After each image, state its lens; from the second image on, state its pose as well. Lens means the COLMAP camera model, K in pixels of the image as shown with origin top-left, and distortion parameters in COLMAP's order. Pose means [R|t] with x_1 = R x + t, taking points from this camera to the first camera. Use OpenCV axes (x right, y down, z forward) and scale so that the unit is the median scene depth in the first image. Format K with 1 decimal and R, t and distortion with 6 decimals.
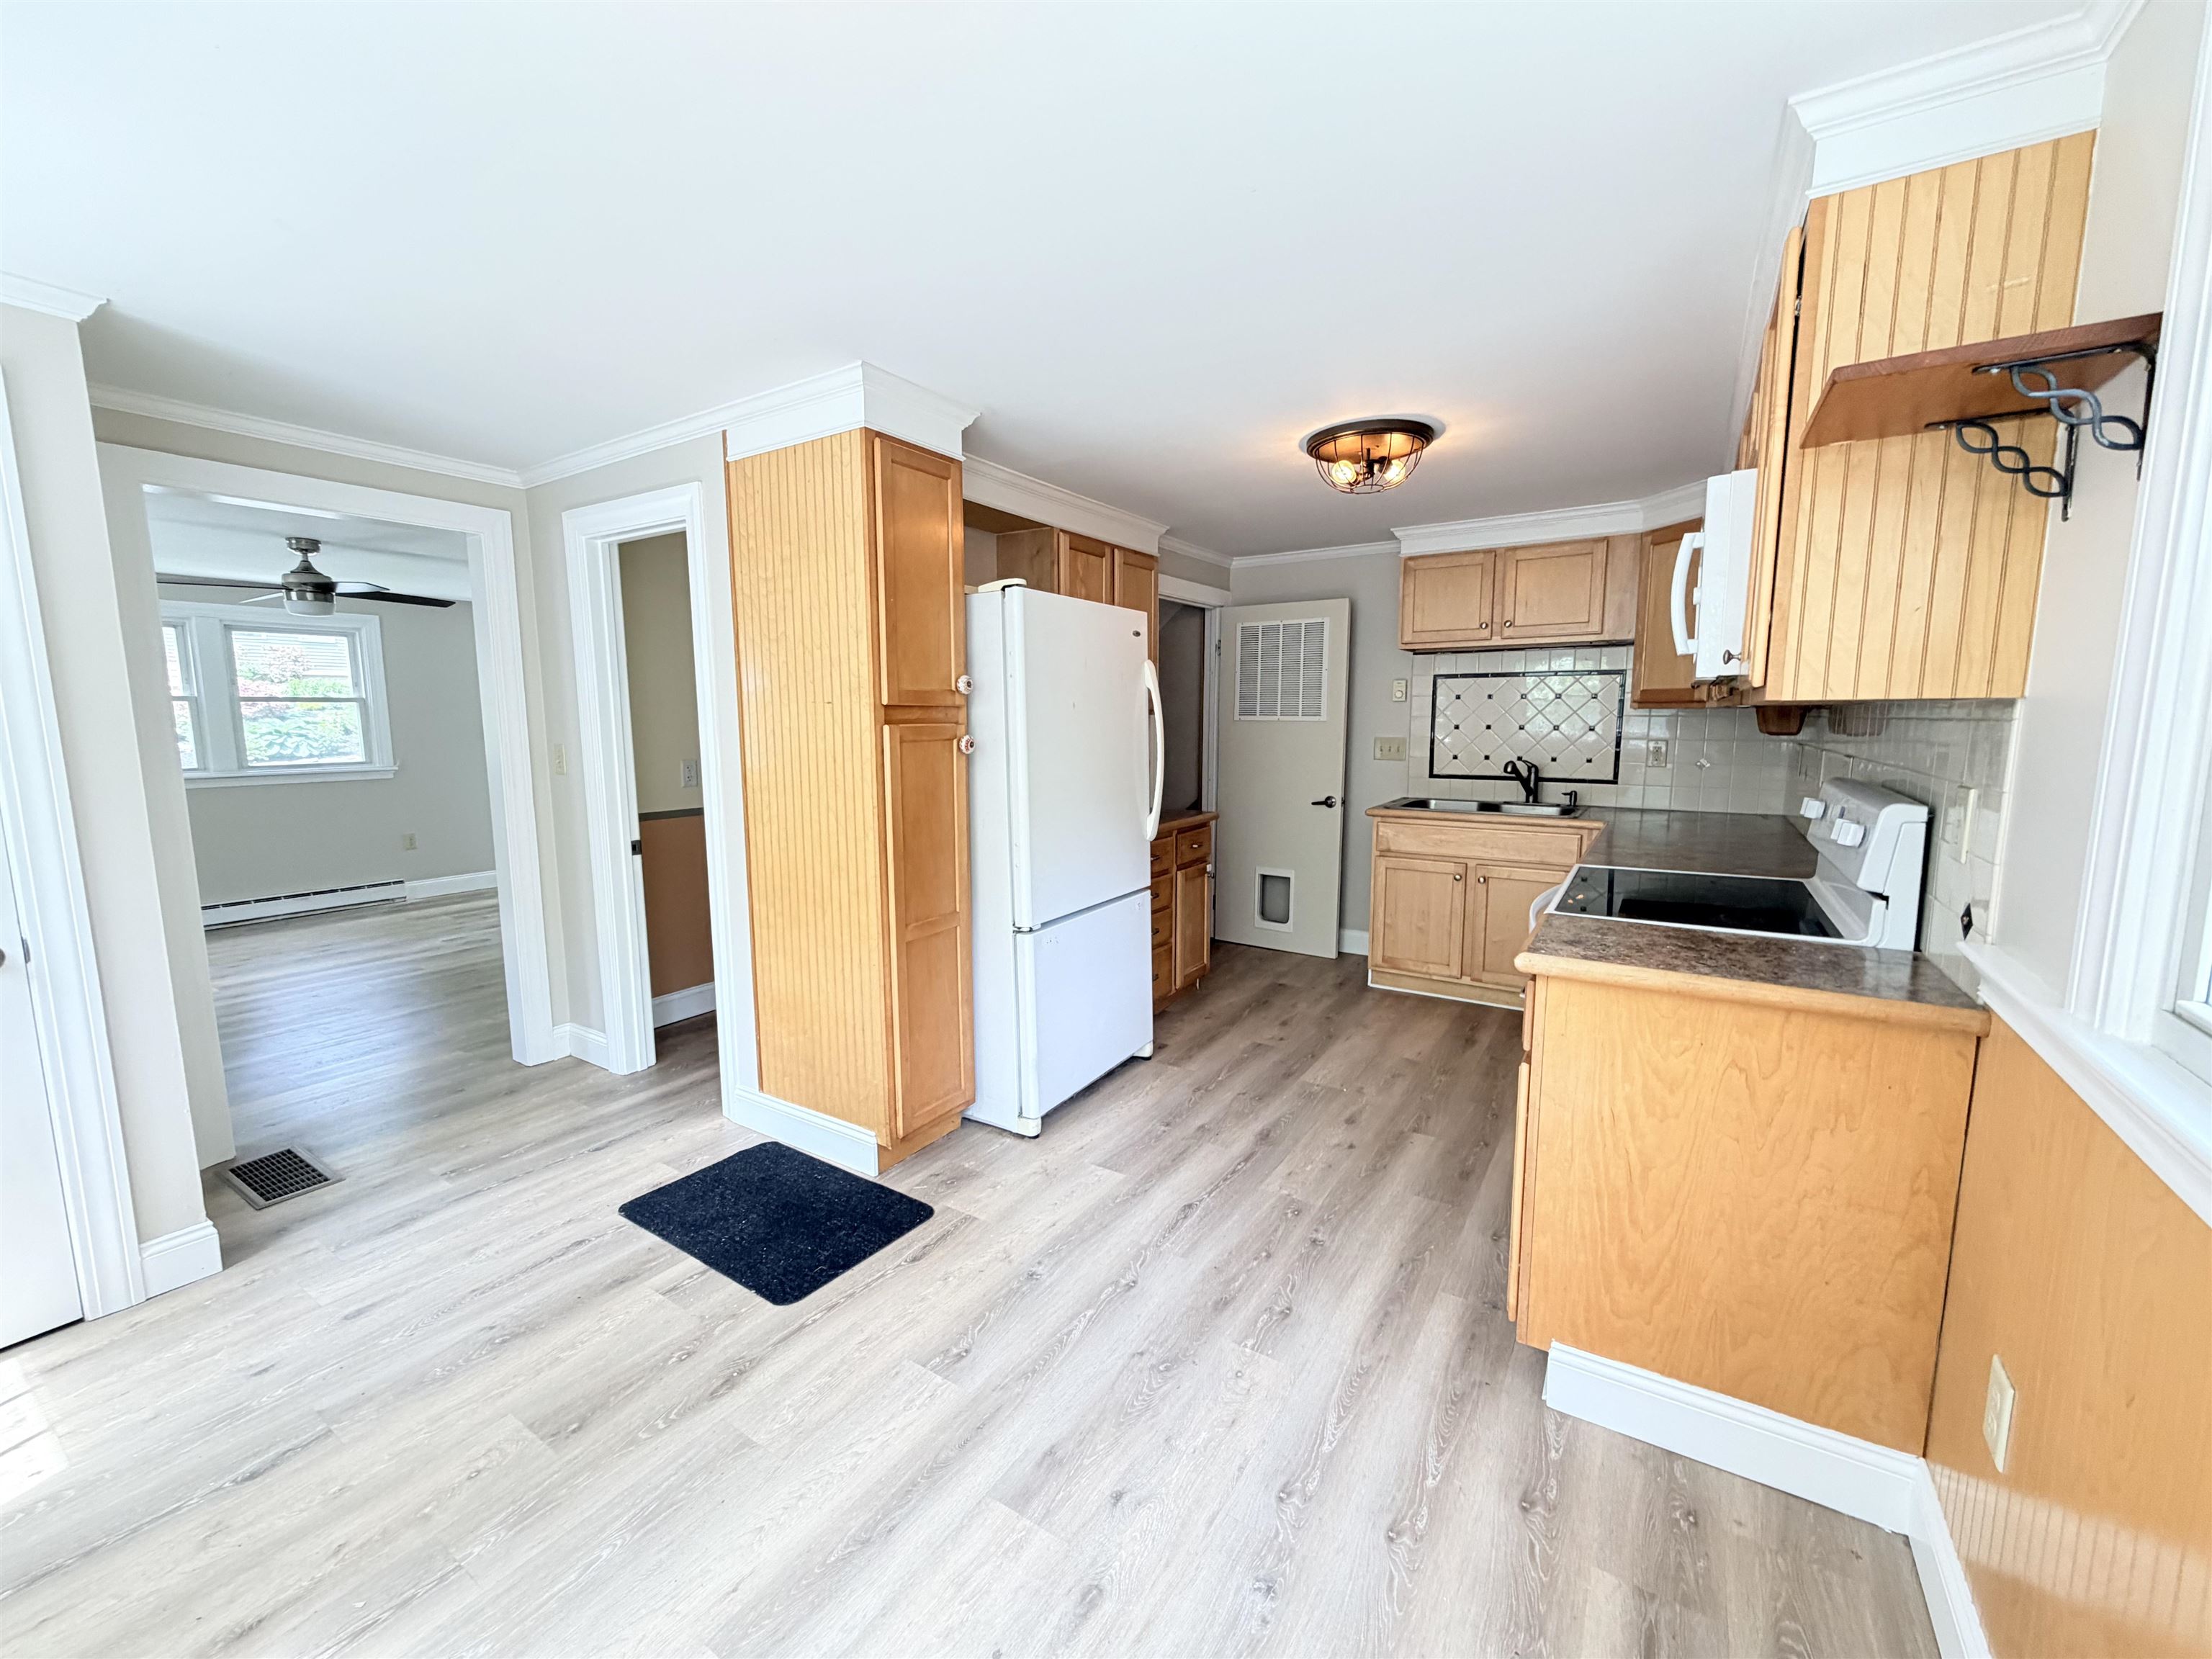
lens RADIAL K [[884.1, 0, 1106.0], [0, 884.1, 829.5], [0, 0, 1]] dist [-0.000673, -0.000386]
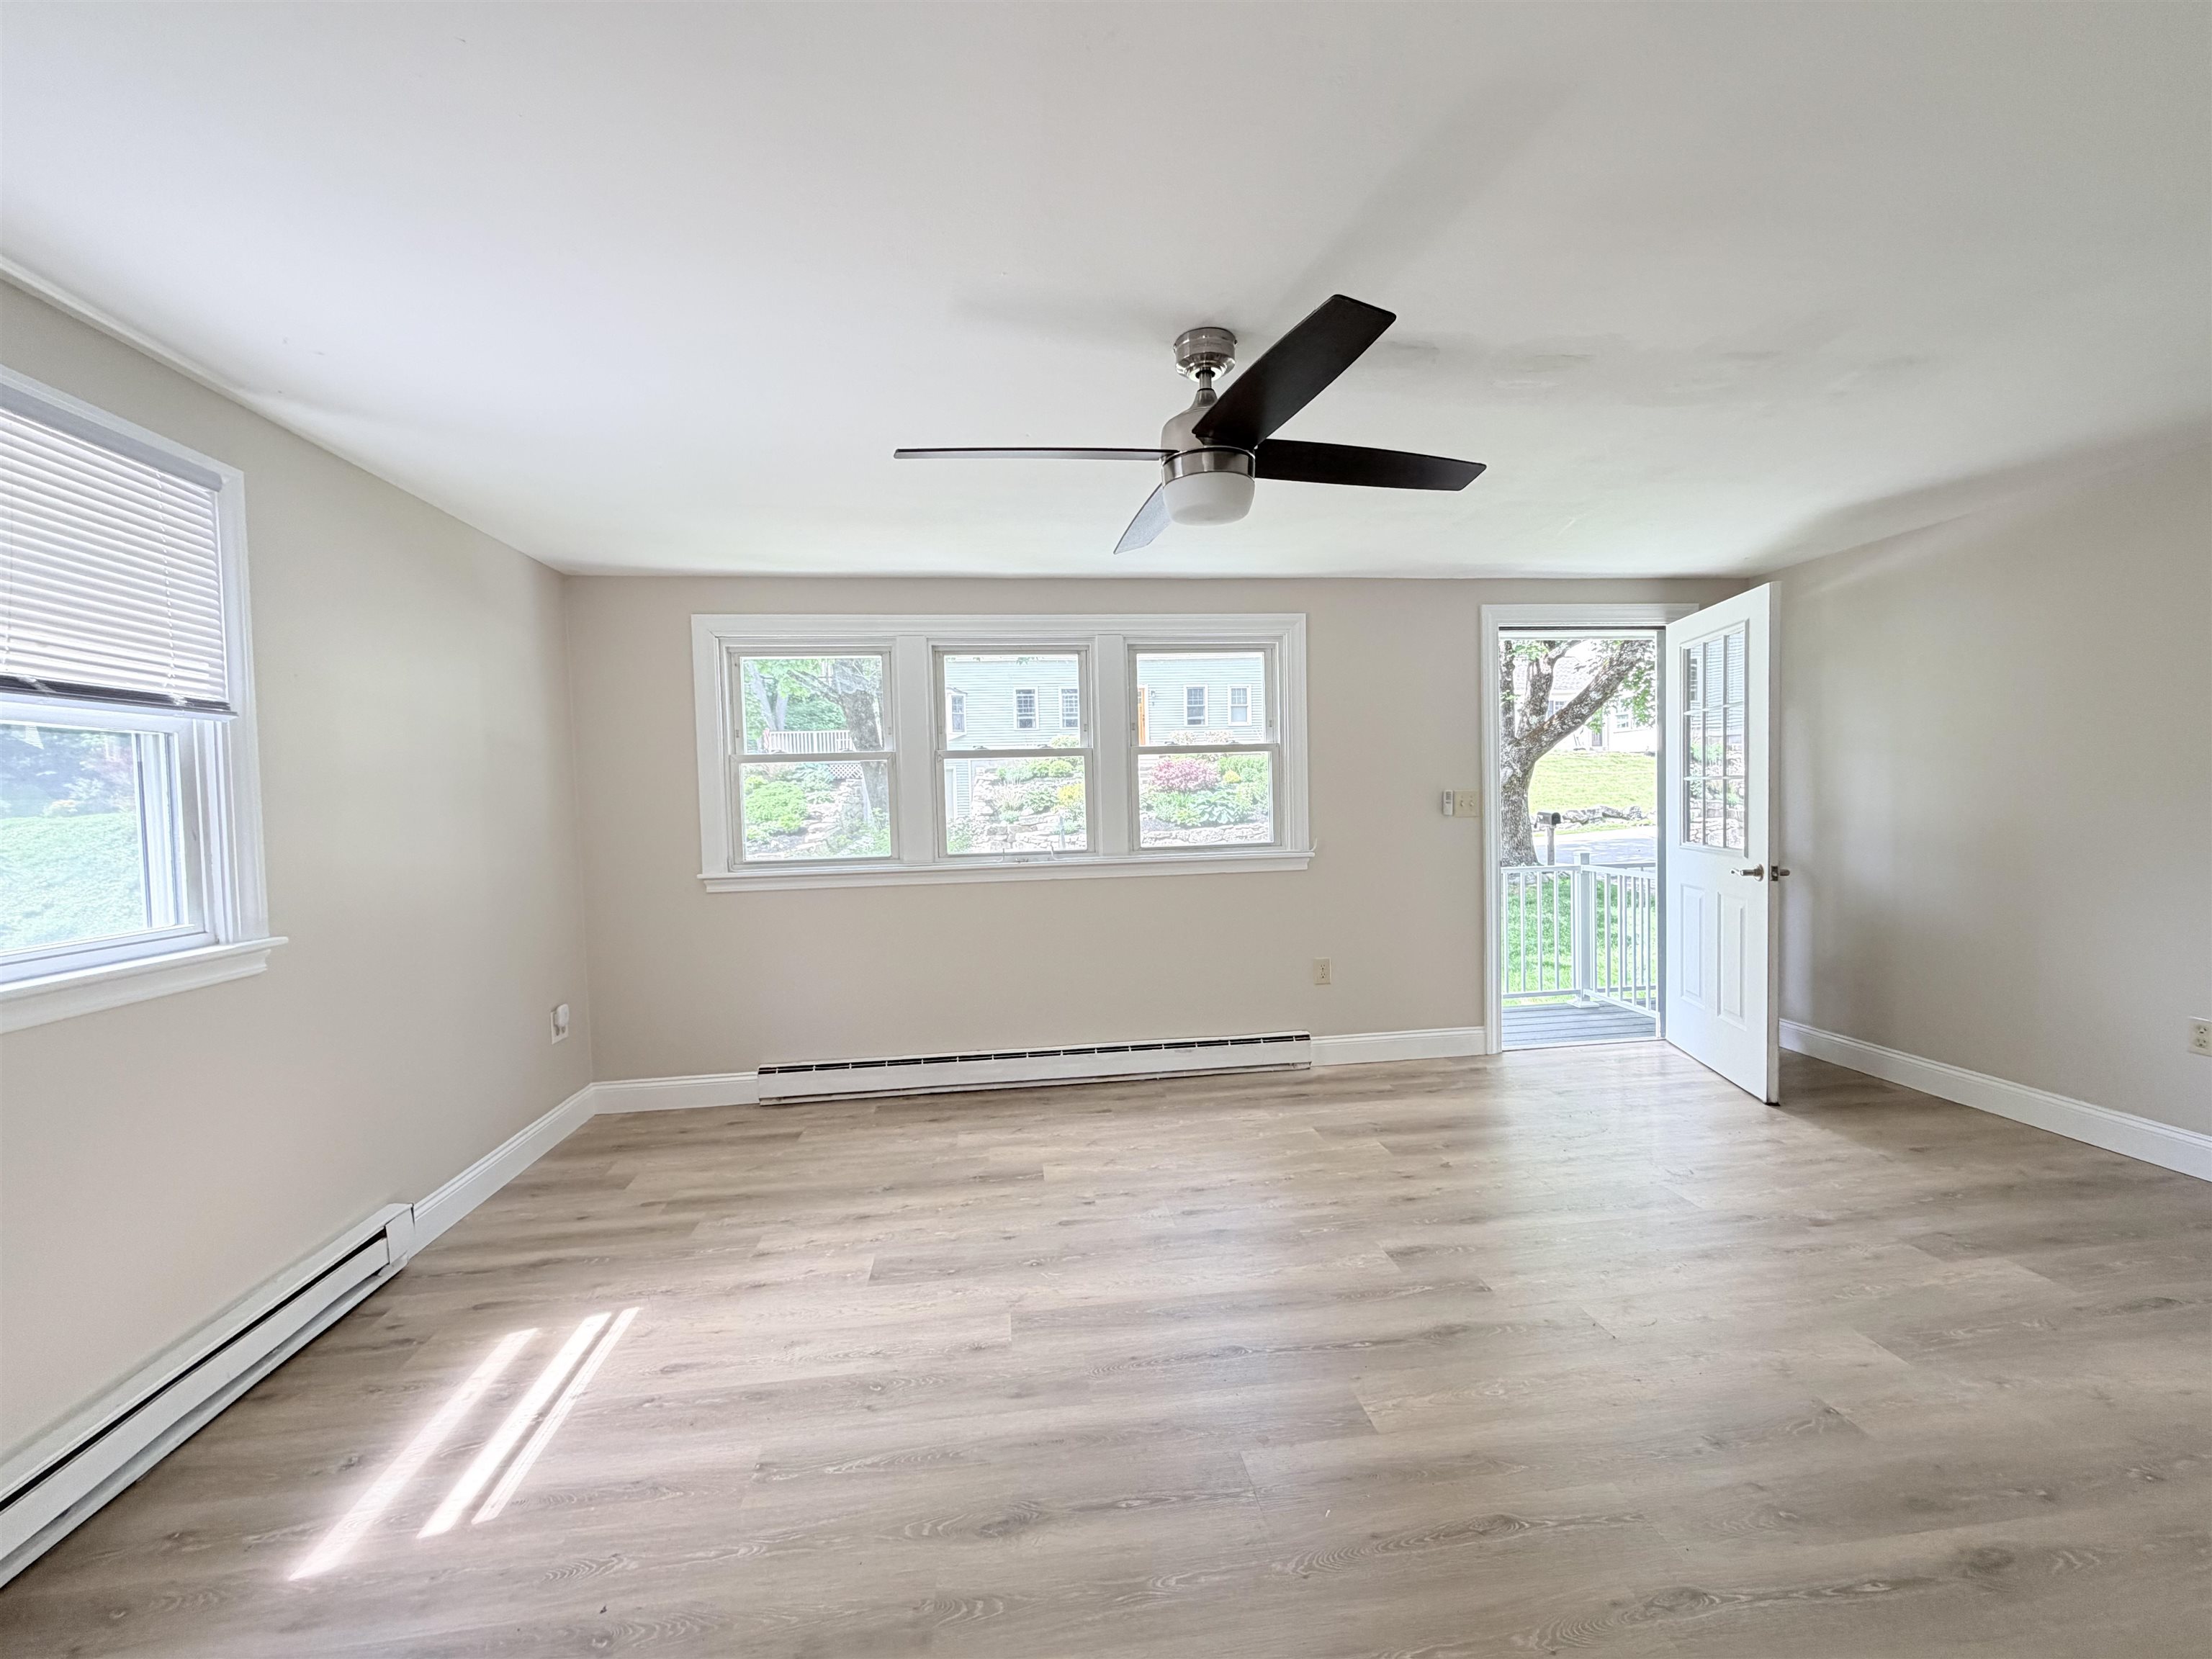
lens RADIAL K [[888.2, 0, 1106.2], [0, 888.2, 816.8], [0, 0, 1]] dist [0.003123, 0.000298]
pose [[0.642768, 0.003572, -0.766053, -0.426856], [-0.072652, 0.995766, -0.056317, -0.051019], [0.762608, 0.091855, 0.640306, 0.497657]]
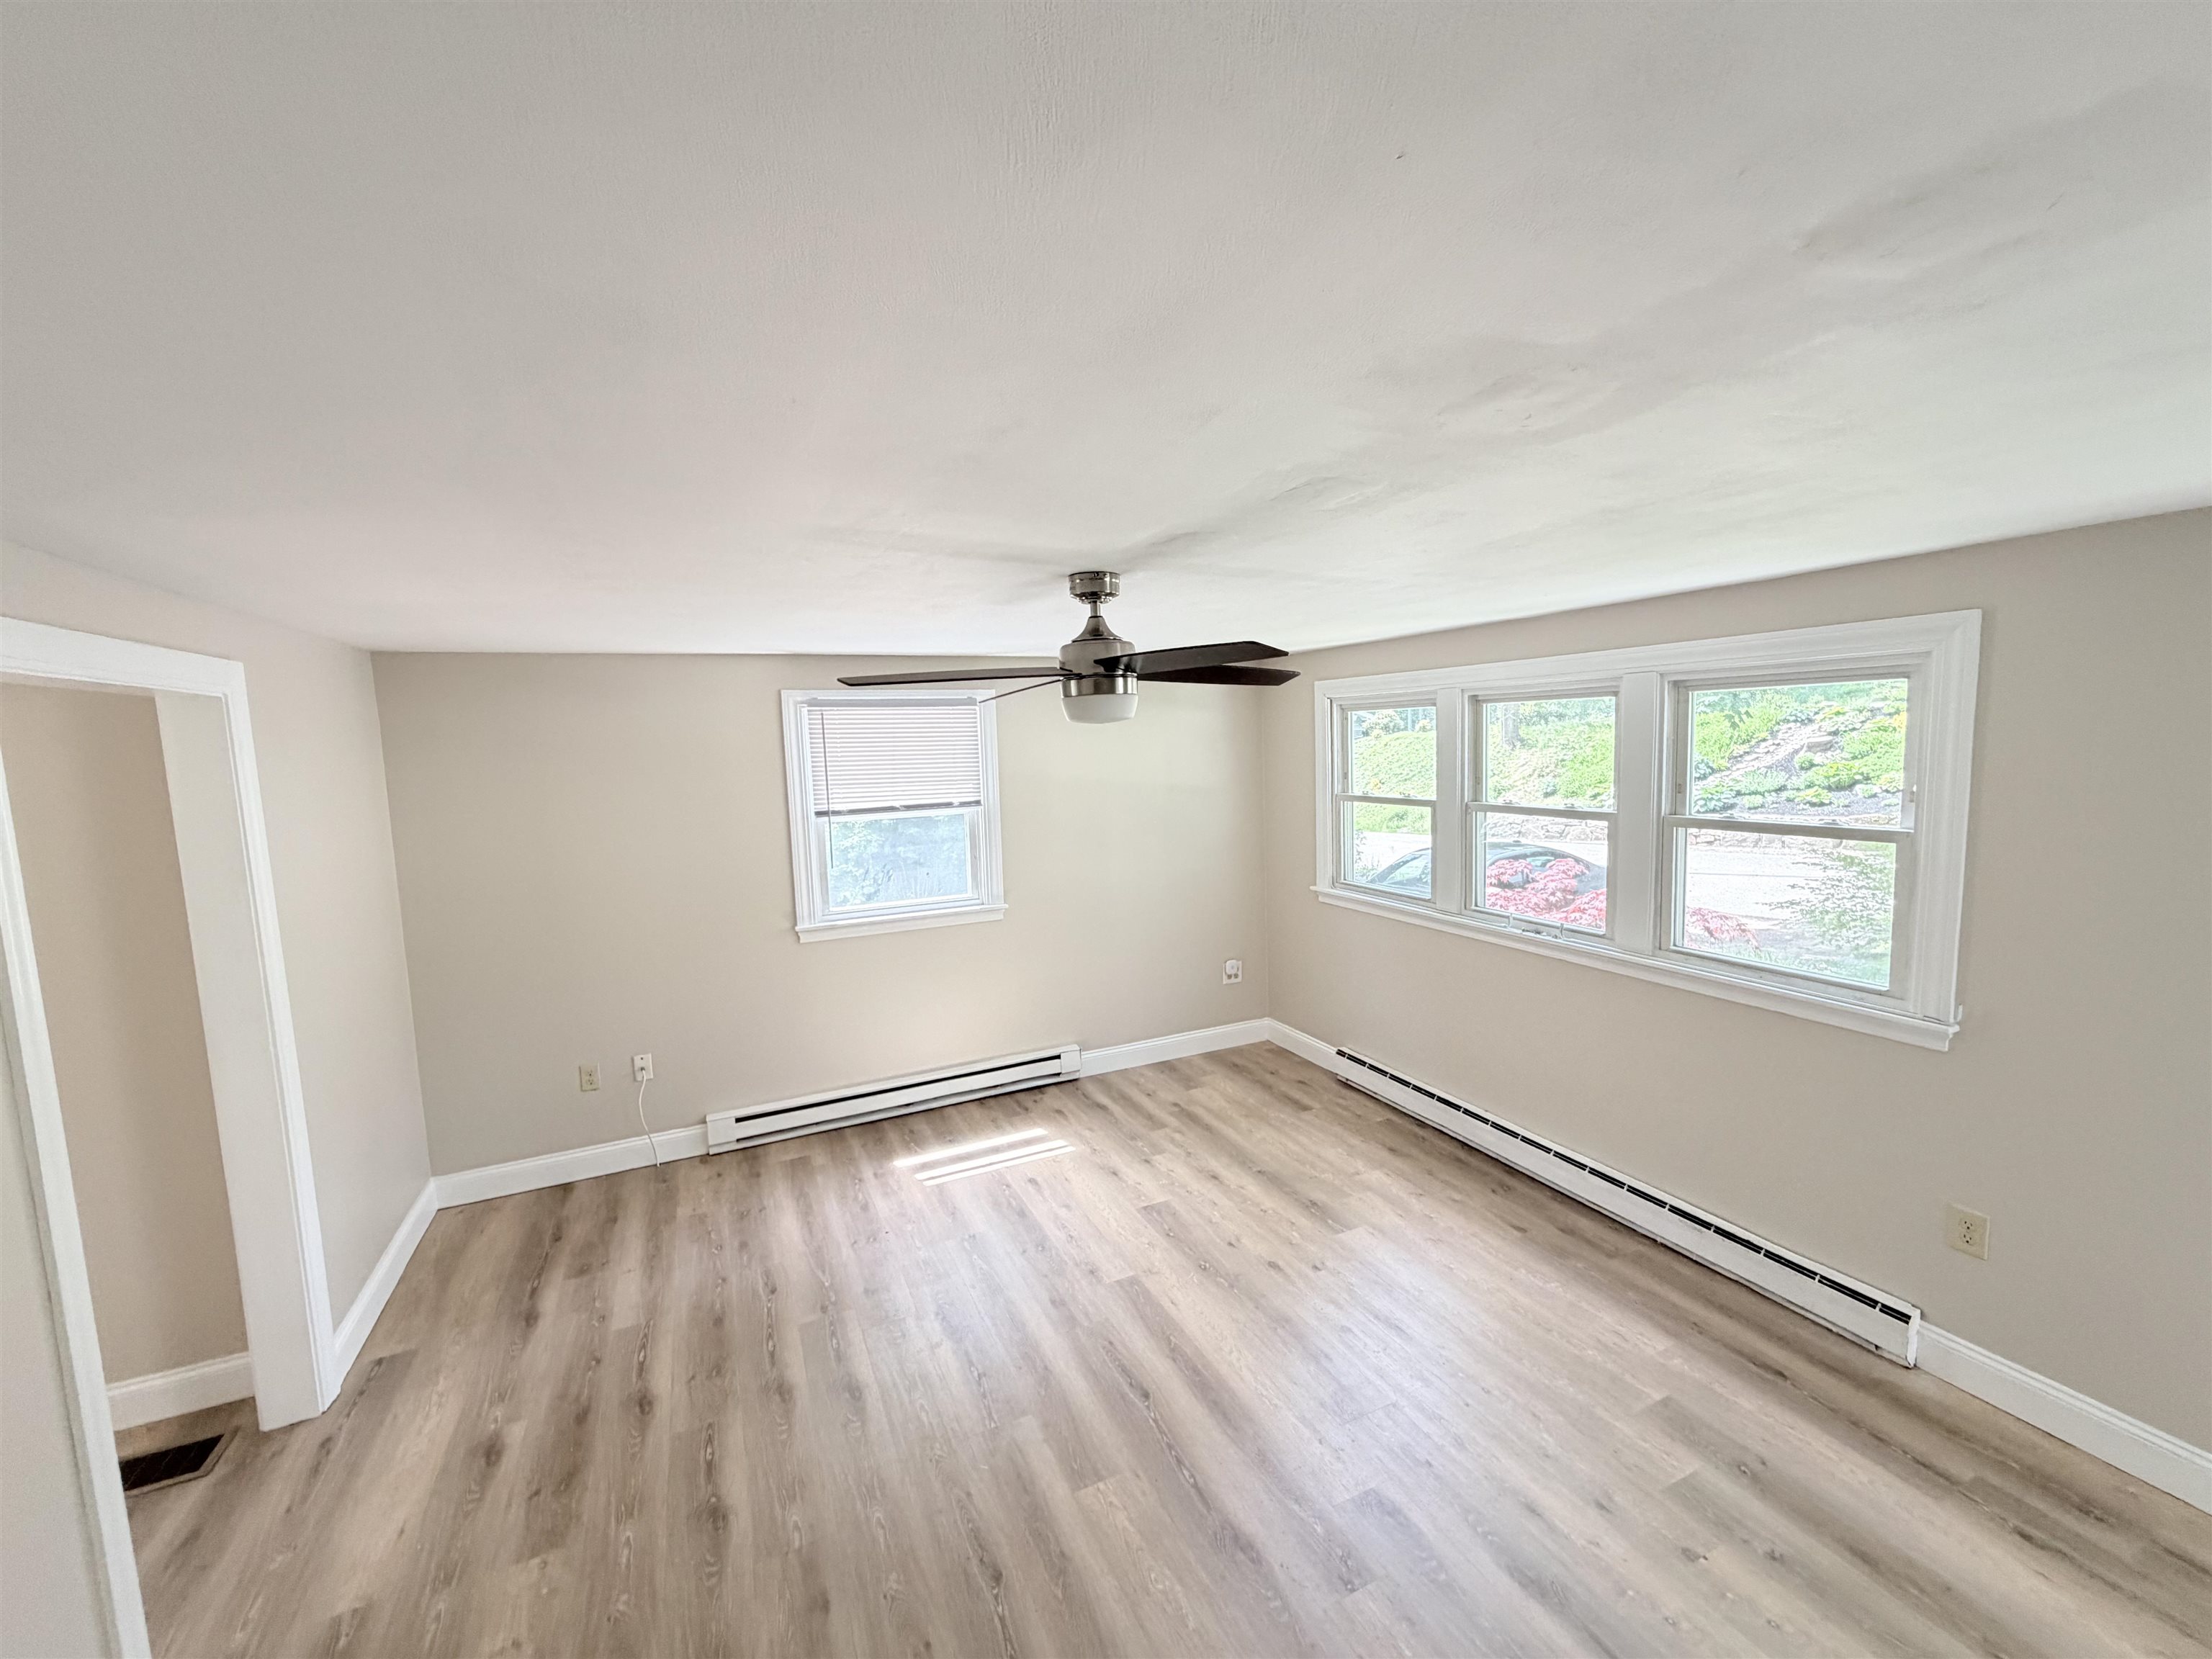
lens RADIAL K [[884.1, 0, 1106.0], [0, 884.1, 829.5], [0, 0, 1]] dist [-0.000673, -0.000386]
pose [[-0.533973, 0.107954, -0.838582, -0.333578], [-0.074657, 0.981921, 0.173945, -0.192080], [0.842199, 0.155488, -0.516260, 0.905389]]
